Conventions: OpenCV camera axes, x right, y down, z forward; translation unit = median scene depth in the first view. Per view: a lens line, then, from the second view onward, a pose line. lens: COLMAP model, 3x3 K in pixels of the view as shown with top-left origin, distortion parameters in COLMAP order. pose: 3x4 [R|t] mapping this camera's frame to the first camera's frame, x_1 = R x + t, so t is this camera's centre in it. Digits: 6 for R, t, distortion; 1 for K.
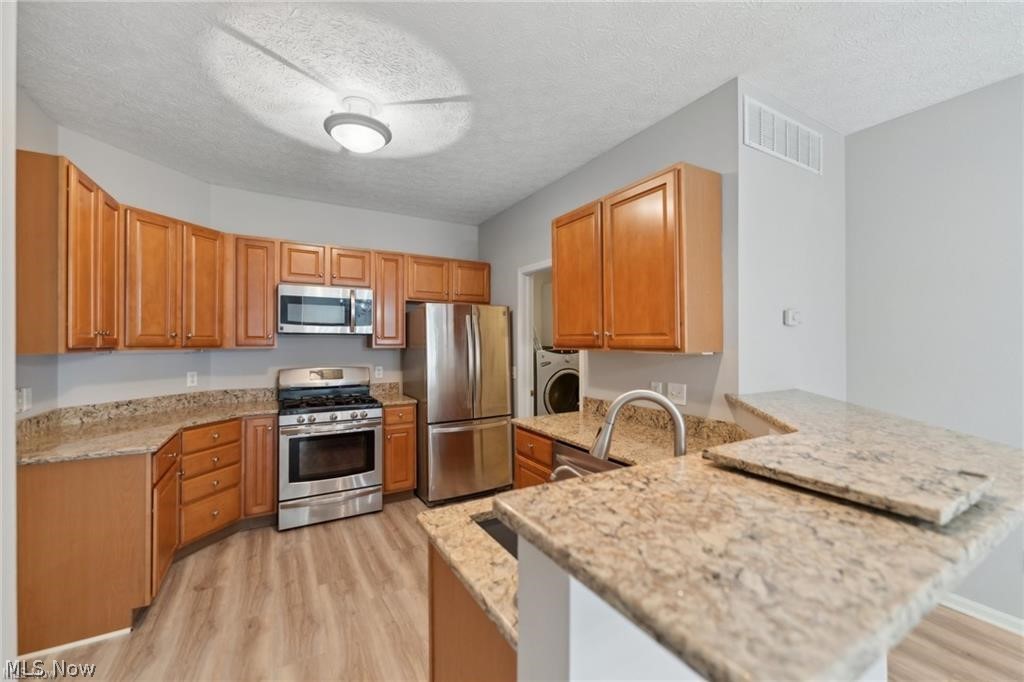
lens RADIAL K [[408.2, 0, 509.1], [0, 408.2, 339.7], [0, 0, 1]] dist [0.000933, -0.000089]
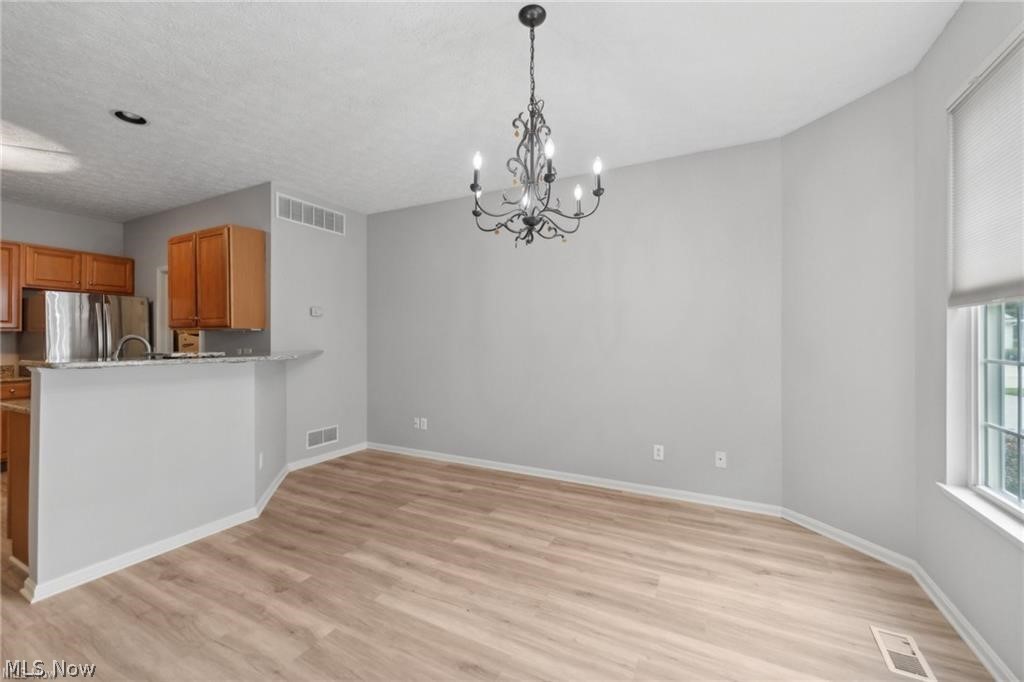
lens RADIAL K [[418.5, 0, 512.0], [0, 418.5, 341.0], [0, 0, 1]] dist [-0.000597, -0.000129]
pose [[0.837780, -0.002778, 0.546002, 0.249823], [0.000597, 0.999991, 0.004172, 0.046024], [-0.546008, -0.003169, 0.837774, -0.693965]]
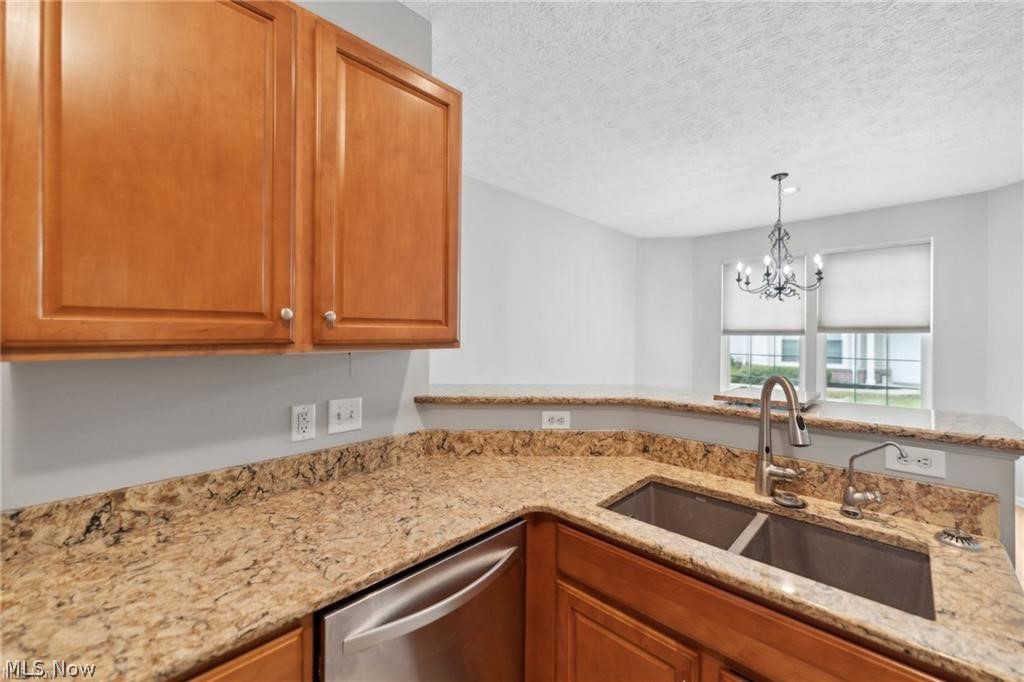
lens RADIAL K [[408.2, 0, 509.1], [0, 408.2, 339.7], [0, 0, 1]] dist [0.000933, -0.000089]
pose [[-0.272093, -0.015654, 0.962144, -0.172067], [-0.009625, 0.999862, 0.013546, 0.003018], [-0.962223, -0.005575, -0.272206, 0.603745]]
